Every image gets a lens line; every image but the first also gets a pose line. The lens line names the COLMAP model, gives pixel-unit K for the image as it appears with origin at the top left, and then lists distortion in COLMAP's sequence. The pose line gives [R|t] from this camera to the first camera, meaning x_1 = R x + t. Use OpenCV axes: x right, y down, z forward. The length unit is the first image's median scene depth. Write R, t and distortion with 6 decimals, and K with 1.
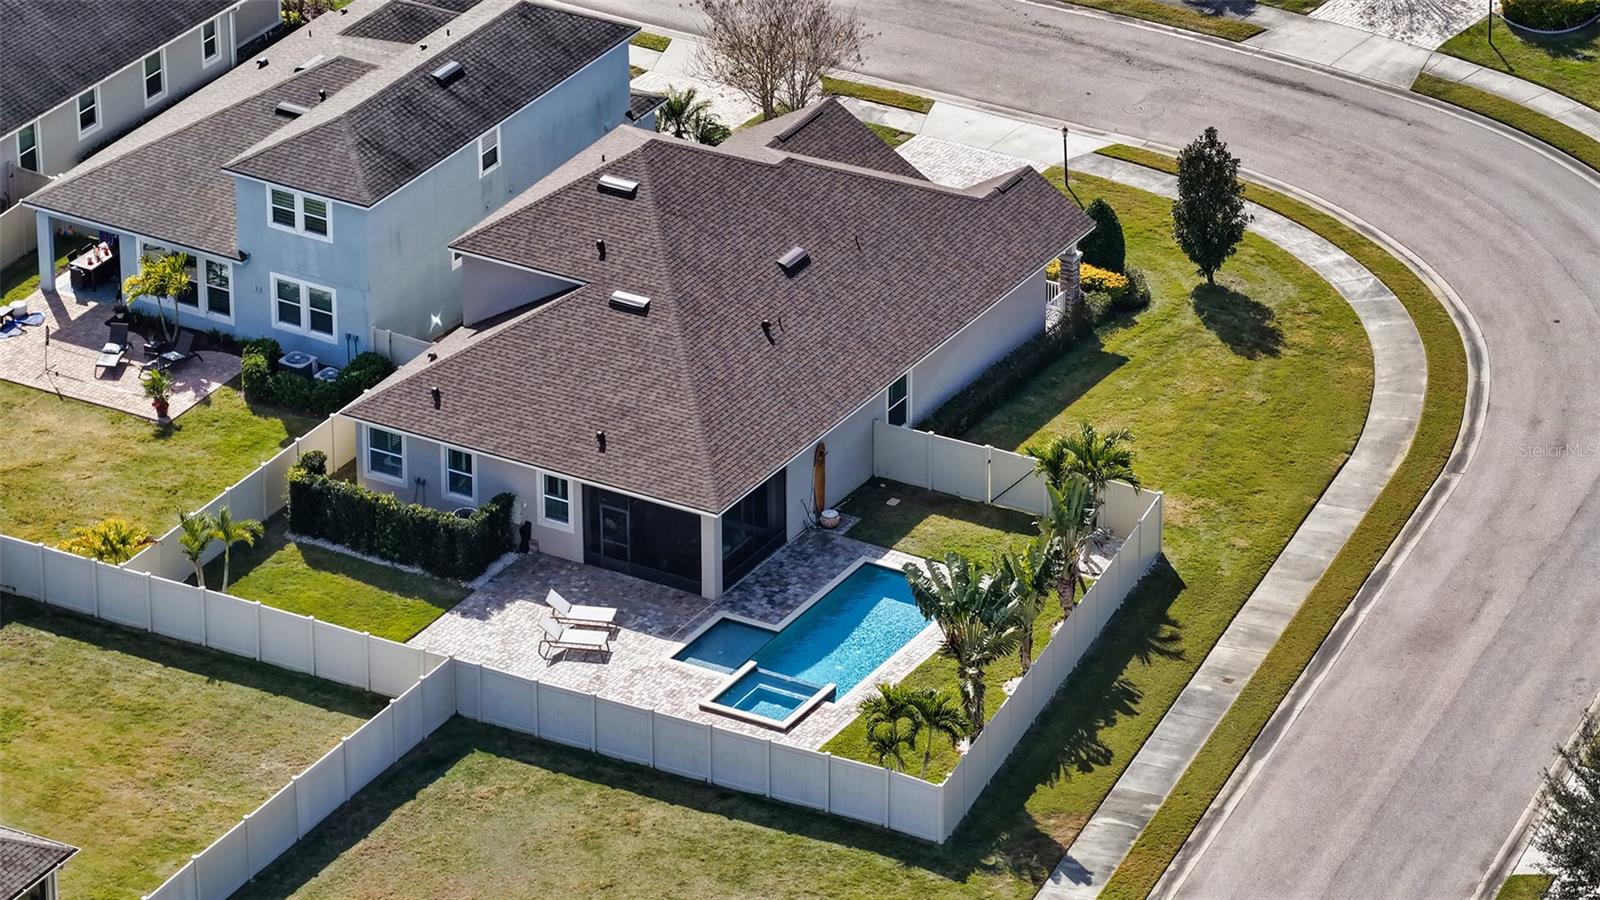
lens RADIAL K [[8695.3, 0, 800.0], [0, 8695.3, 450.0], [0, 0, 1]] dist [0.540336, 0.317788]
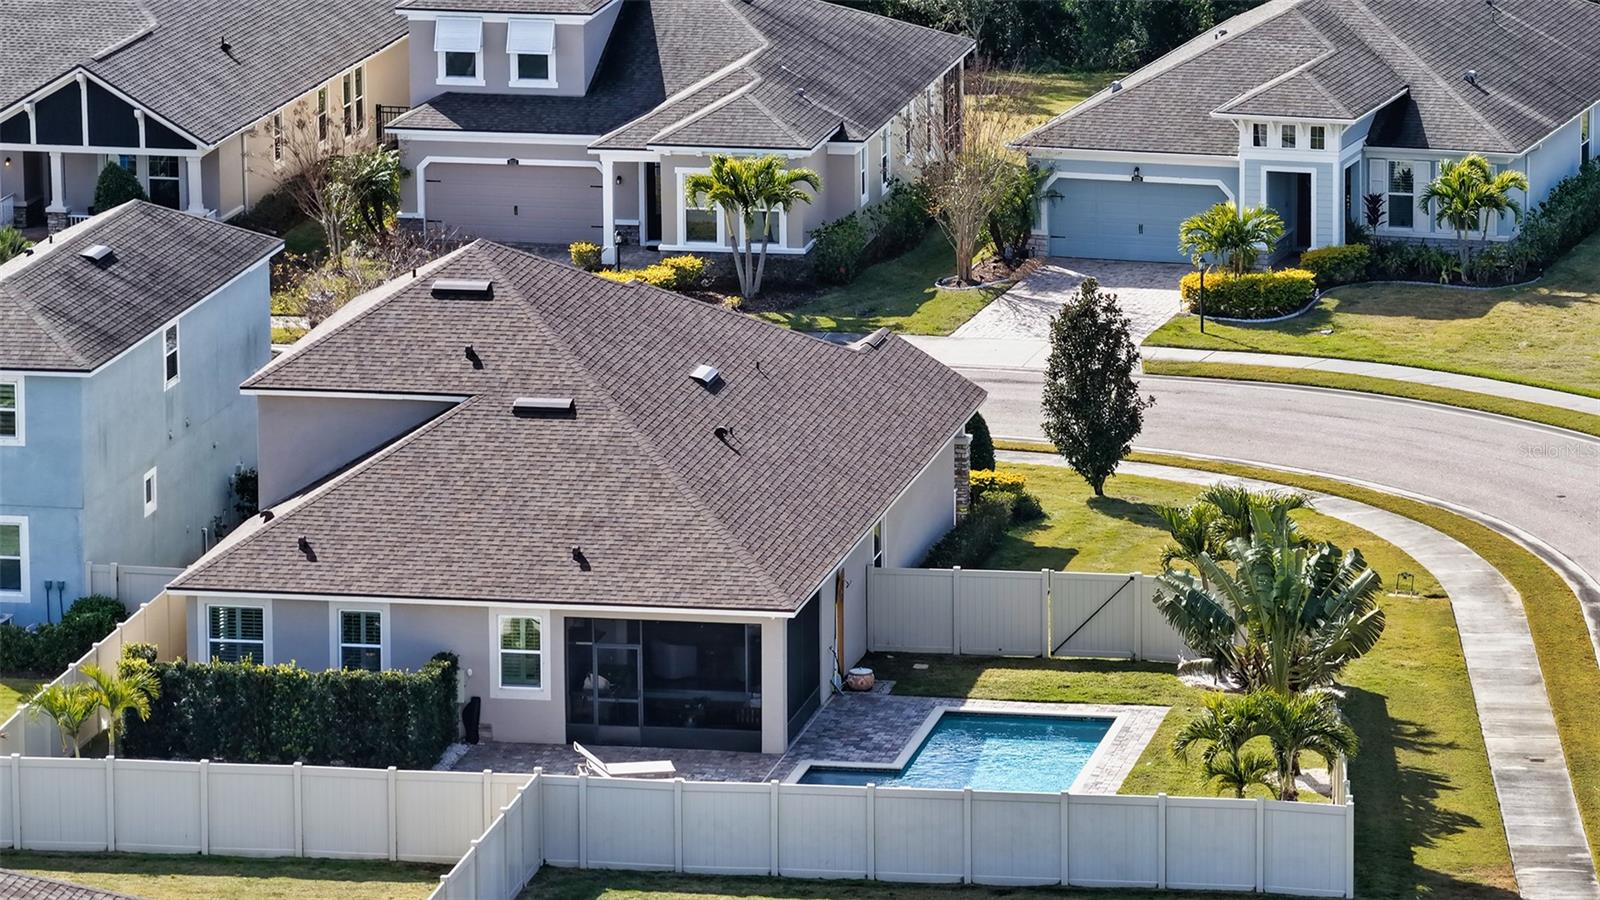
lens RADIAL K [[8535.0, 0, 800.0], [0, 8535.0, 450.0], [0, 0, 1]] dist [-0.020789, 8.235849]
pose [[0.934230, -0.059552, 0.351665, -0.243973], [0.156502, 0.954422, -0.254137, 0.165585], [-0.320503, 0.292458, 0.900970, 0.373914]]
